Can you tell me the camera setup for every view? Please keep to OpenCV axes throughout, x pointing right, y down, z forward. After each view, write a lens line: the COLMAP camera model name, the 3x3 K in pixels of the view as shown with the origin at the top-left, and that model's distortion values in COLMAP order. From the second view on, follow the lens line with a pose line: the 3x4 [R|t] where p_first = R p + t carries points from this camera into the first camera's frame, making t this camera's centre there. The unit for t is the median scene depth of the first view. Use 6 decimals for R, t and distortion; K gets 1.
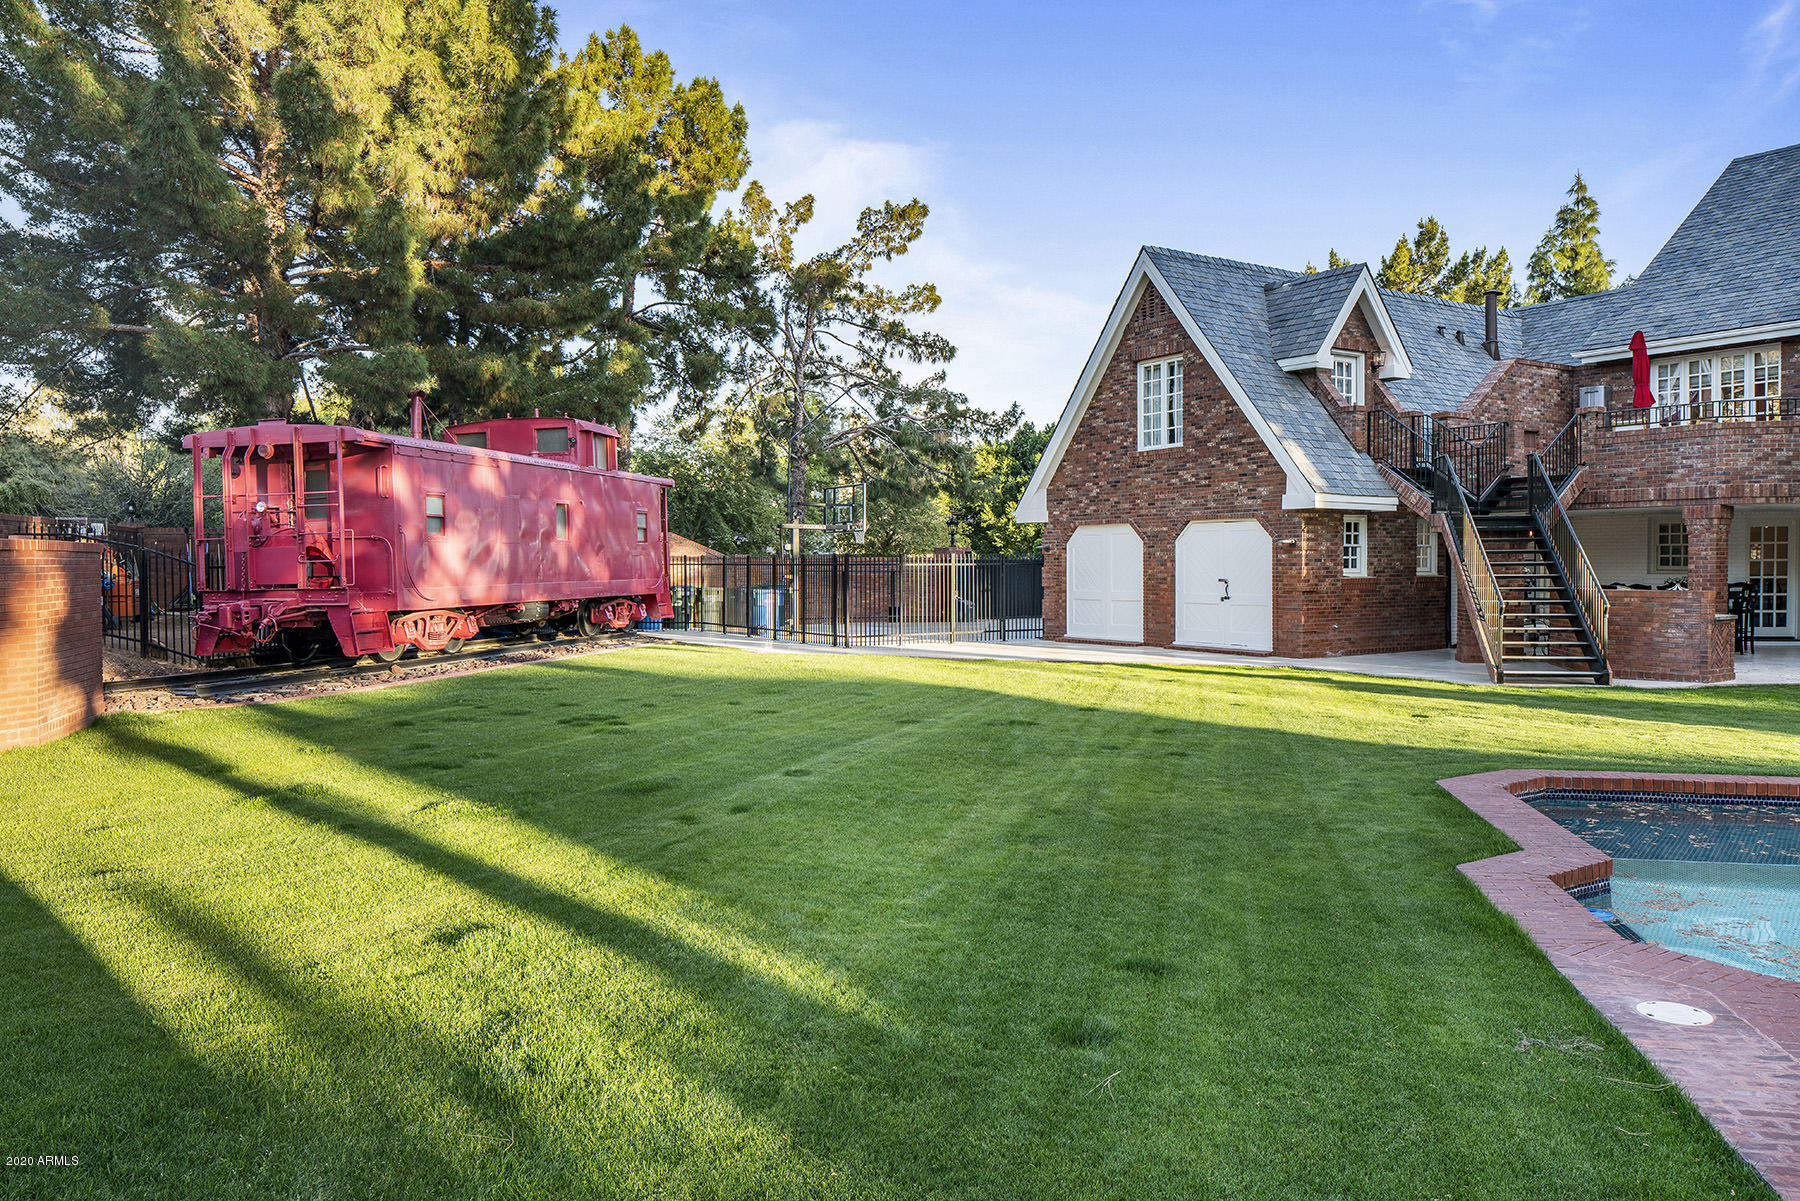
lens RADIAL K [[1242.6, 0, 899.5], [0, 1242.6, 601.9], [0, 0, 1]] dist [0.005504, -0.020501]
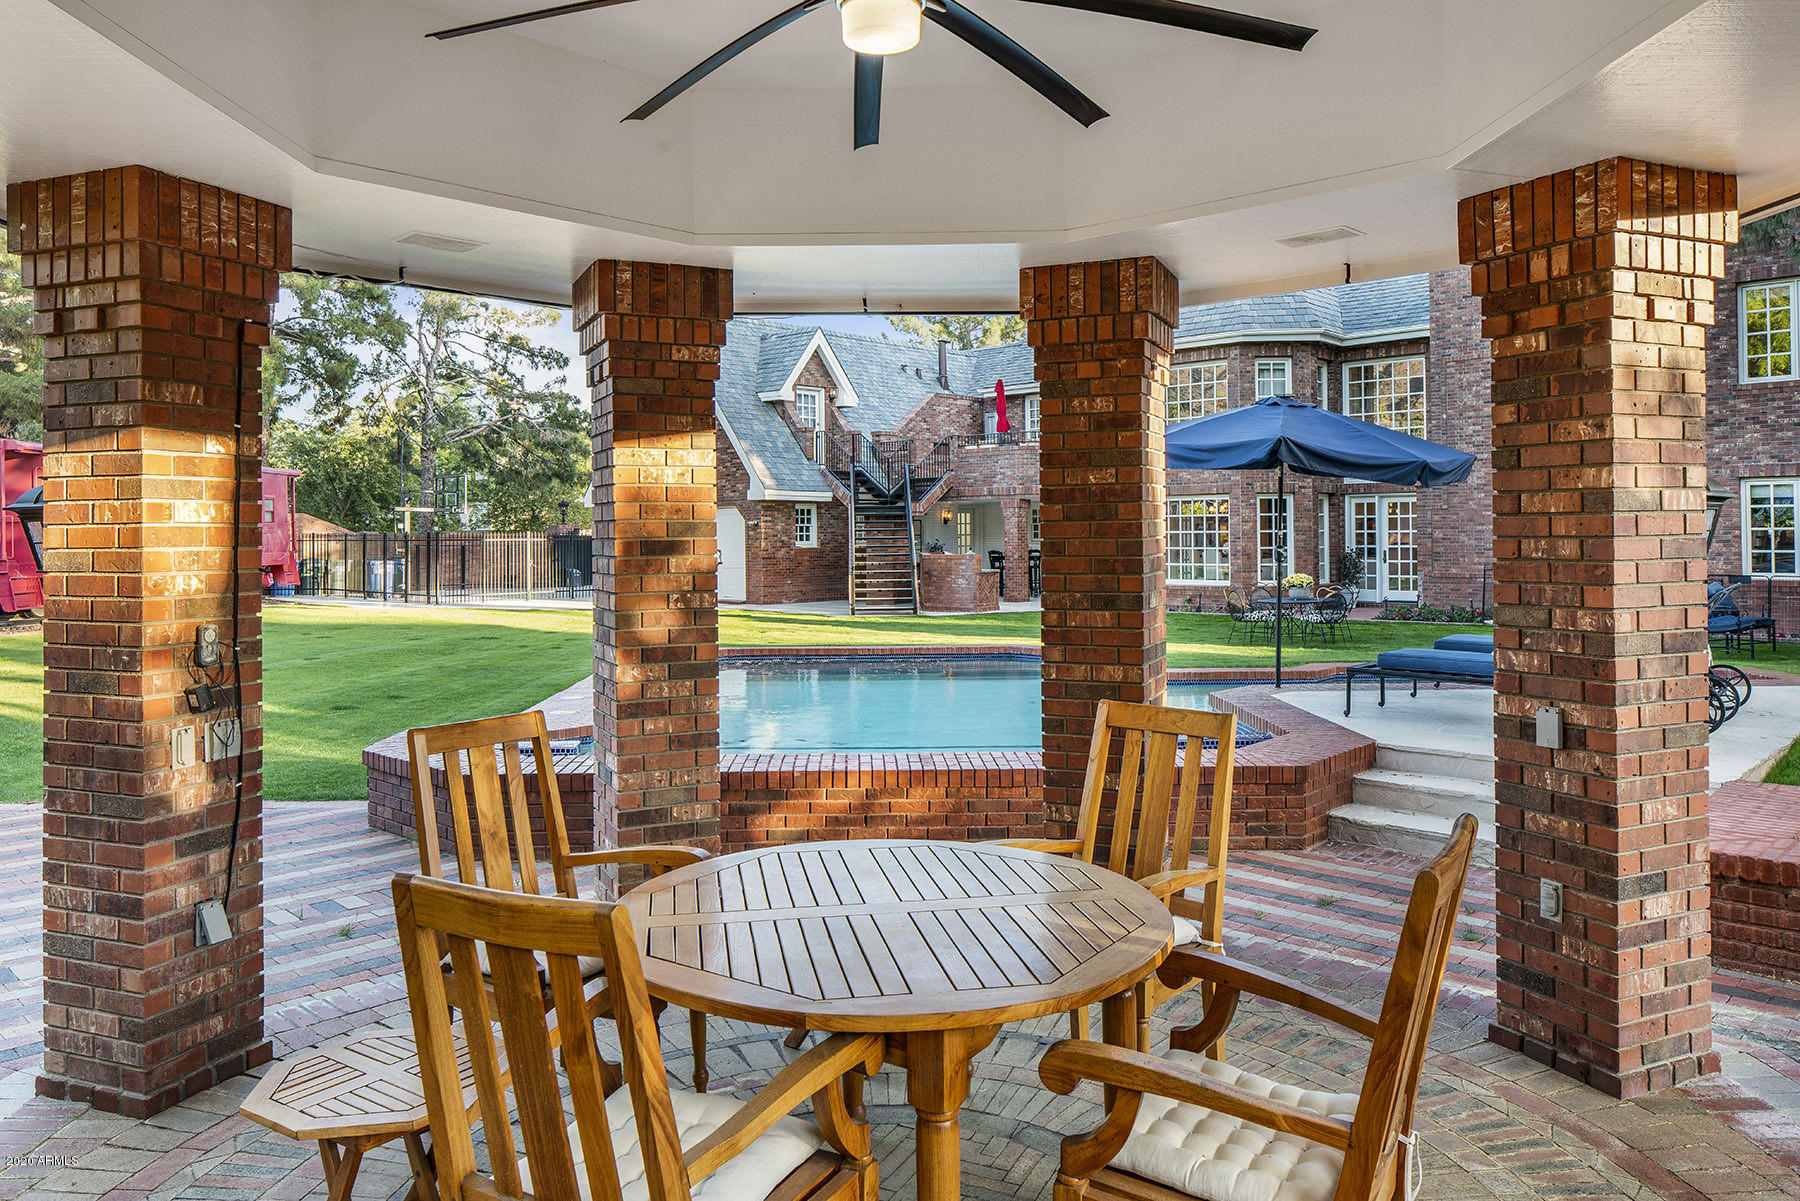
lens RADIAL K [[1242.6, 0, 918.5], [0, 1242.6, 525.0], [0, 0, 1]] dist [0.005504, -0.020501]
pose [[0.972229, -0.002792, 0.234015, 0.119771], [0.011717, 0.999256, -0.036757, 0.006367], [-0.233738, 0.038478, 0.971538, -0.314986]]
